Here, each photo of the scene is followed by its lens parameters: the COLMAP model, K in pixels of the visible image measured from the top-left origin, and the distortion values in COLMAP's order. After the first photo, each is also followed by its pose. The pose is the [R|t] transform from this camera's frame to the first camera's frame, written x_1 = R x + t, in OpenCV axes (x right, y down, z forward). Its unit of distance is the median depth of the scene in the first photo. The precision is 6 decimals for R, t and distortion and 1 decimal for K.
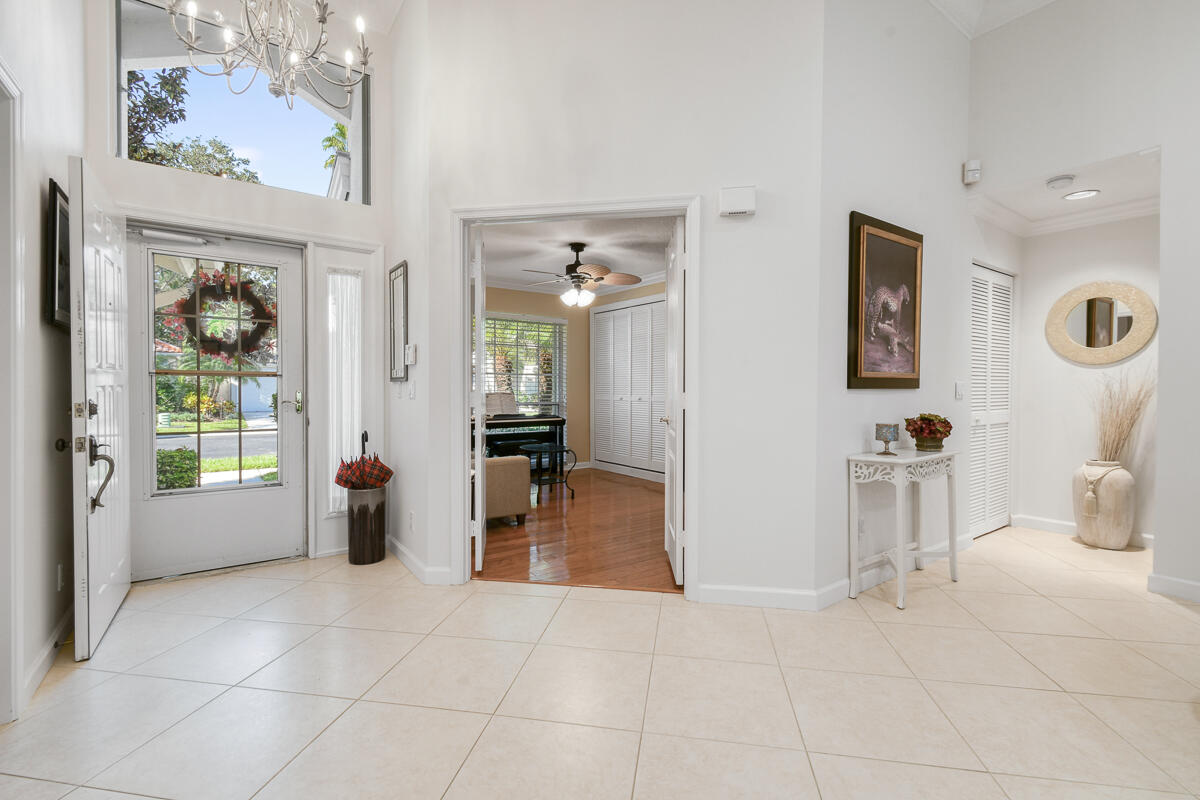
lens RADIAL K [[541.8, 0, 605.1], [0, 541.8, 395.1], [0, 0, 1]] dist [0.008795, -0.003954]
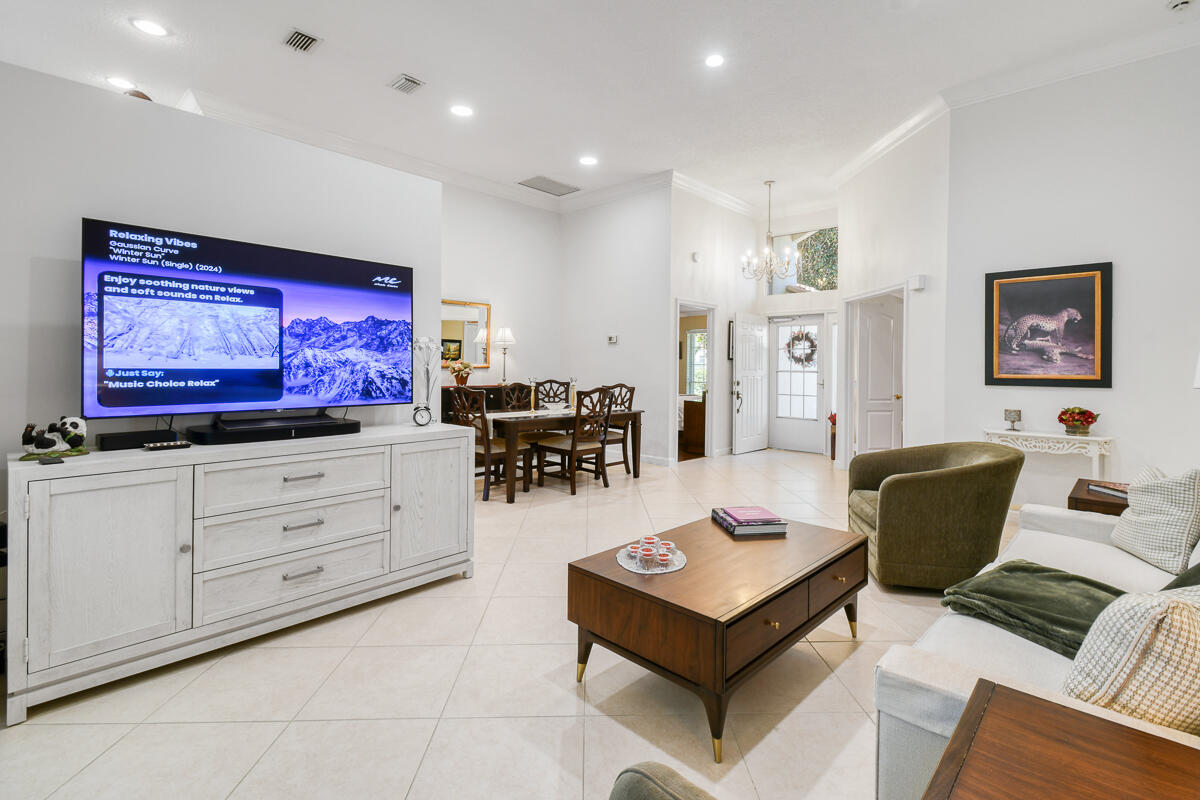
lens RADIAL K [[541.8, 0, 614.5], [0, 541.8, 363.4], [0, 0, 1]] dist [0.008795, -0.003954]
pose [[0.213546, -0.007323, -0.976905, 1.404414], [-0.021123, 0.999704, -0.012111, -0.026523], [0.976705, 0.023222, 0.213328, -0.311459]]
